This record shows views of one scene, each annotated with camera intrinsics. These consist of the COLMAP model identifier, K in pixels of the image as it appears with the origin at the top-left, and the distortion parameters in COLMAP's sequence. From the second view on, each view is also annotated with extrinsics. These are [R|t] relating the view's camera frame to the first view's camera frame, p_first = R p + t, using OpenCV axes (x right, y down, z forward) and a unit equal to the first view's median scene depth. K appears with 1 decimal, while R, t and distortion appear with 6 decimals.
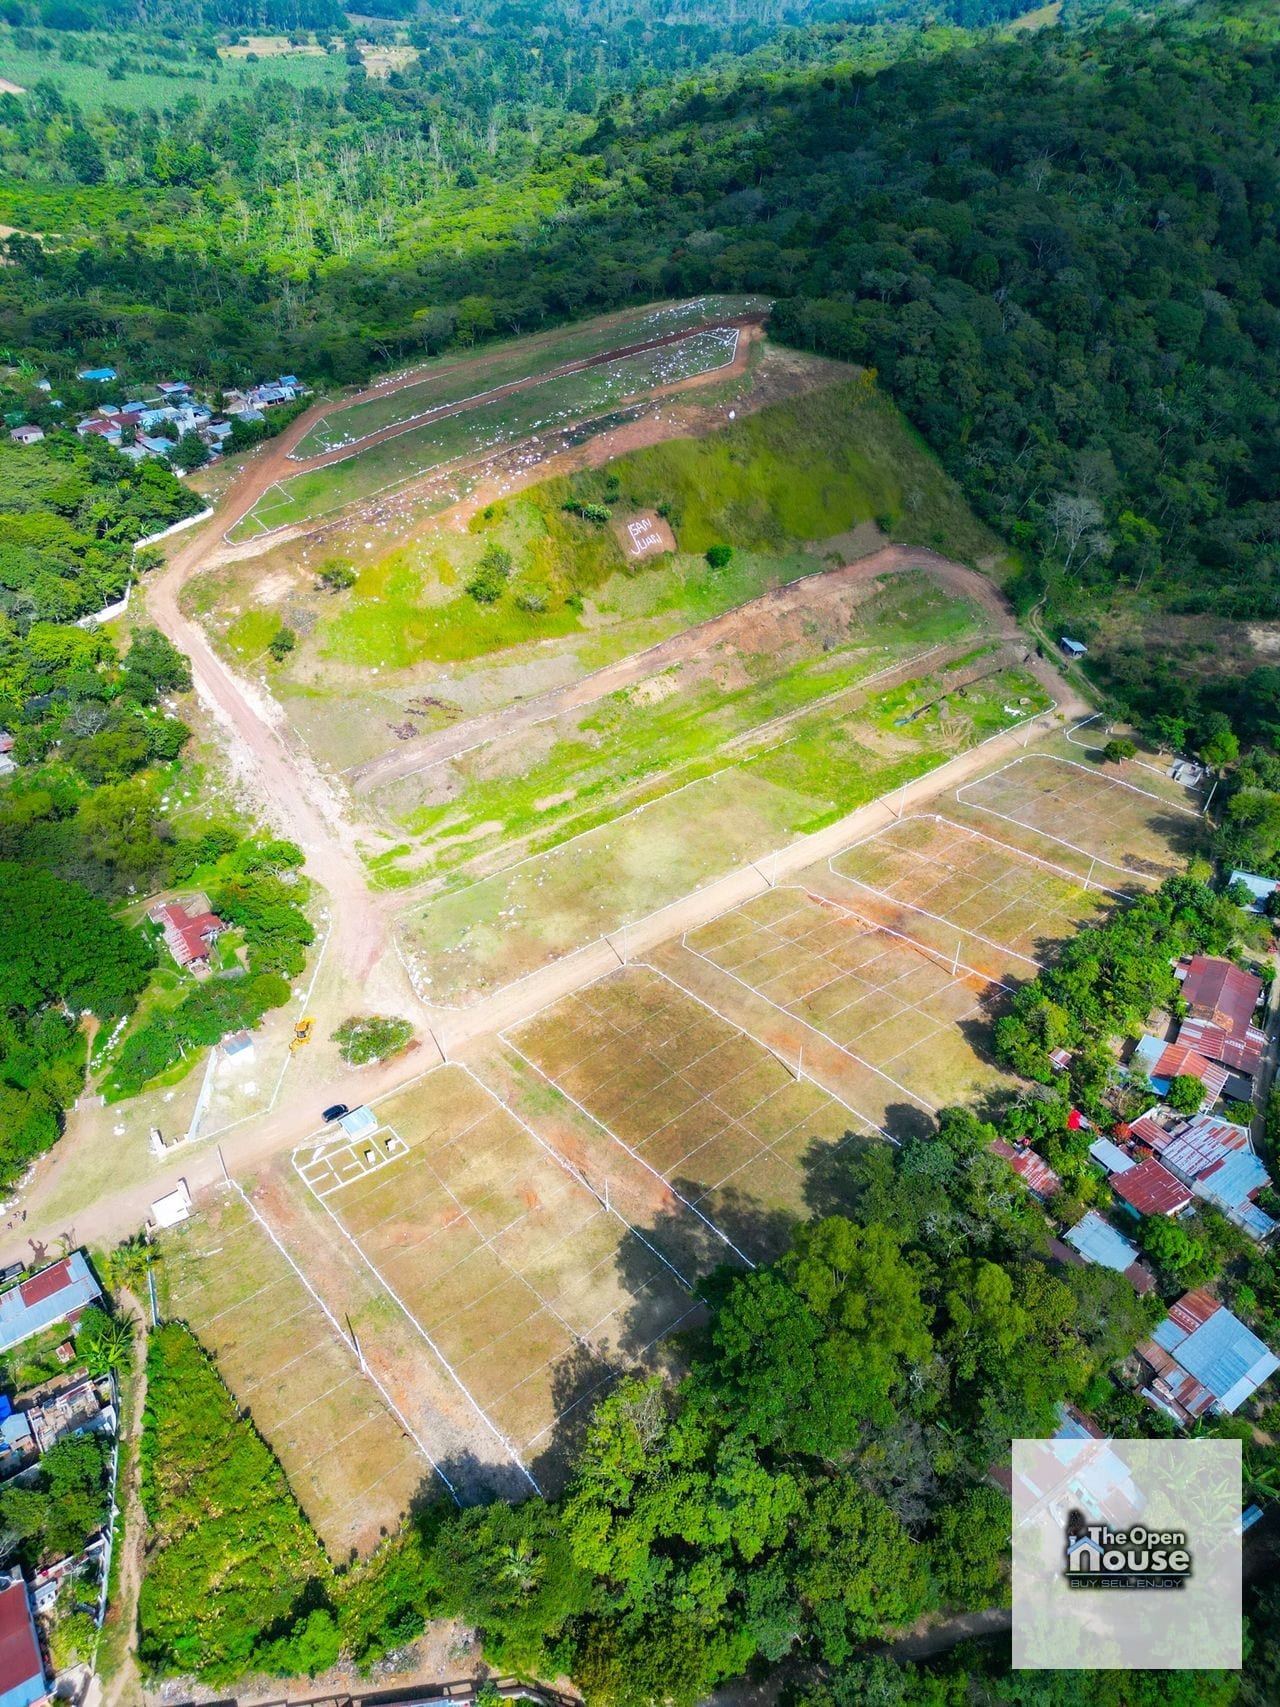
lens RADIAL K [[1197.5, 0, 638.9], [0, 1197.5, 854.8], [0, 0, 1]] dist [0.064493, -0.054022]
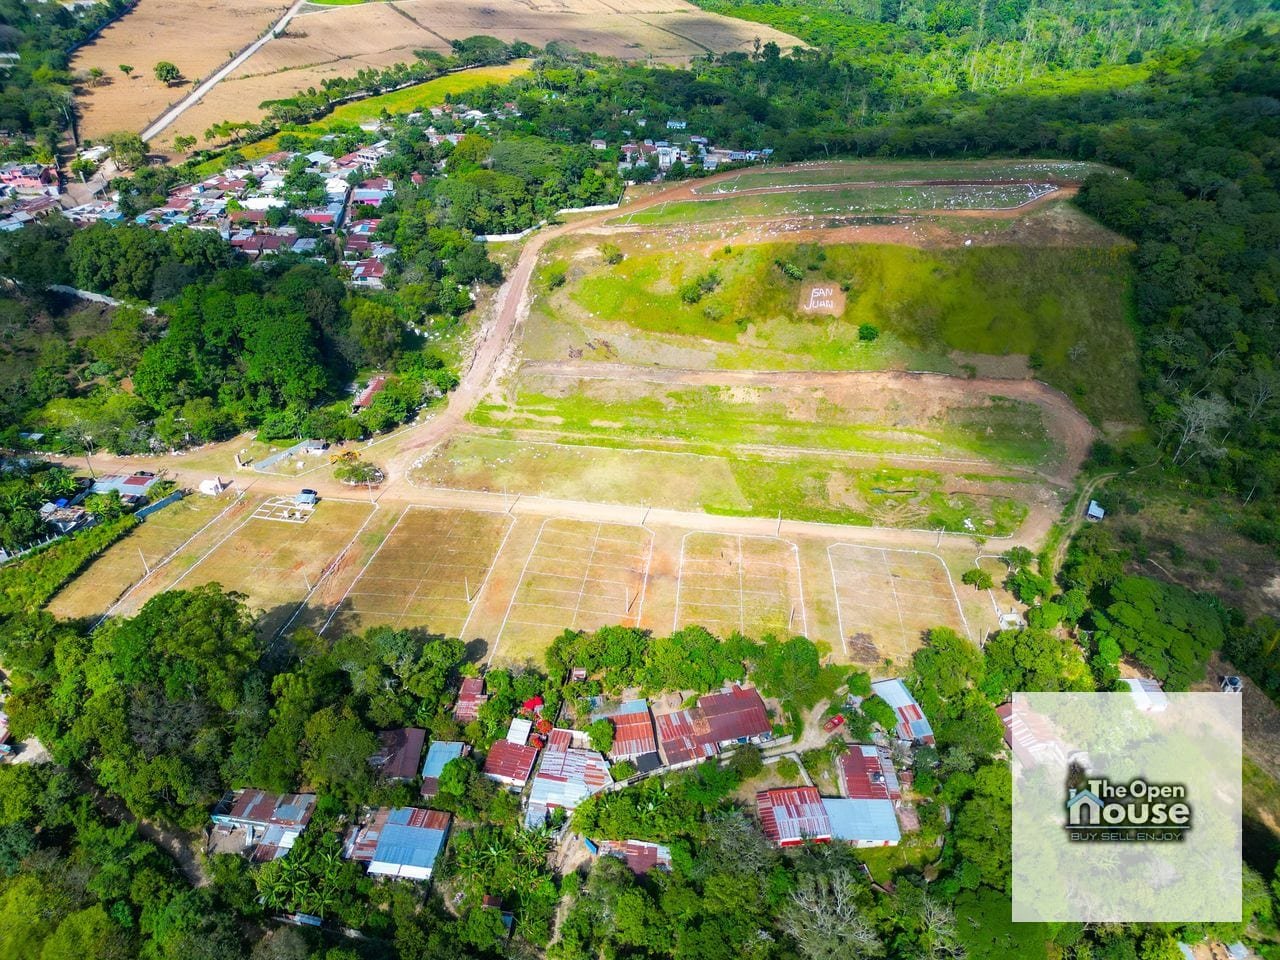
lens RADIAL K [[898.0, 0, 638.8], [0, 898.0, 480.9], [0, 0, 1]] dist [0.064493, -0.054022]
pose [[0.721506, 0.420850, -0.549831, 0.562945], [-0.446990, 0.889552, 0.094323, -0.099233], [0.528799, 0.177714, 0.829933, 0.098648]]
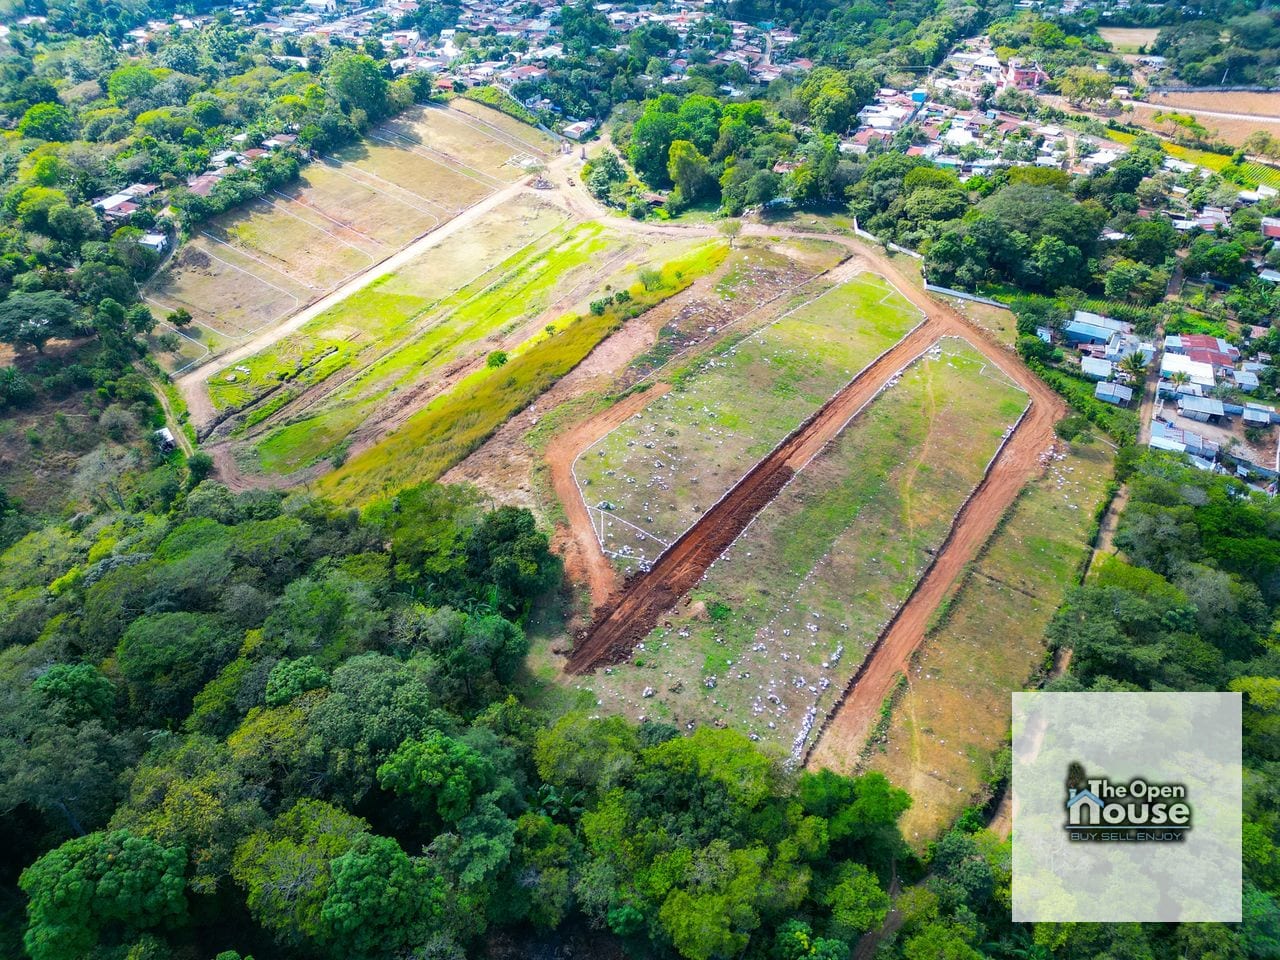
lens RADIAL K [[898.0, 0, 639.8], [0, 898.0, 476.1], [0, 0, 1]] dist [0.064493, -0.054022]
pose [[-0.918809, 0.234408, -0.317558, 0.263992], [-0.260618, 0.243926, 0.934119, -1.156812], [0.296425, 0.941038, -0.163030, 1.443081]]
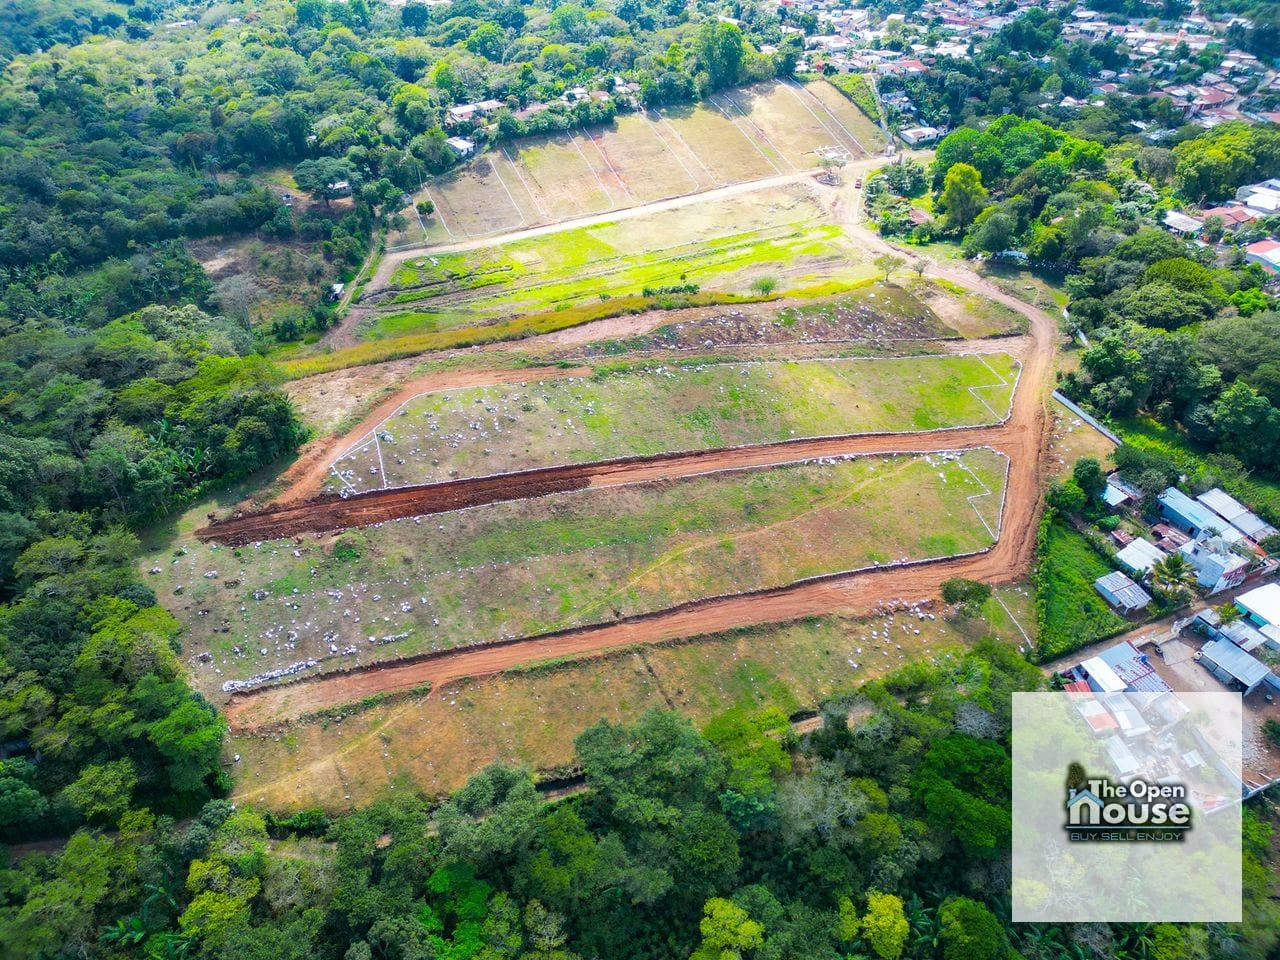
lens RADIAL K [[898.0, 0, 642.2], [0, 898.0, 477.2], [0, 0, 1]] dist [0.064493, -0.054022]
pose [[-0.968432, -0.164385, 0.187393, -0.216164], [0.152692, 0.203021, 0.967196, -1.179643], [-0.197038, 0.965277, -0.171512, 1.461009]]
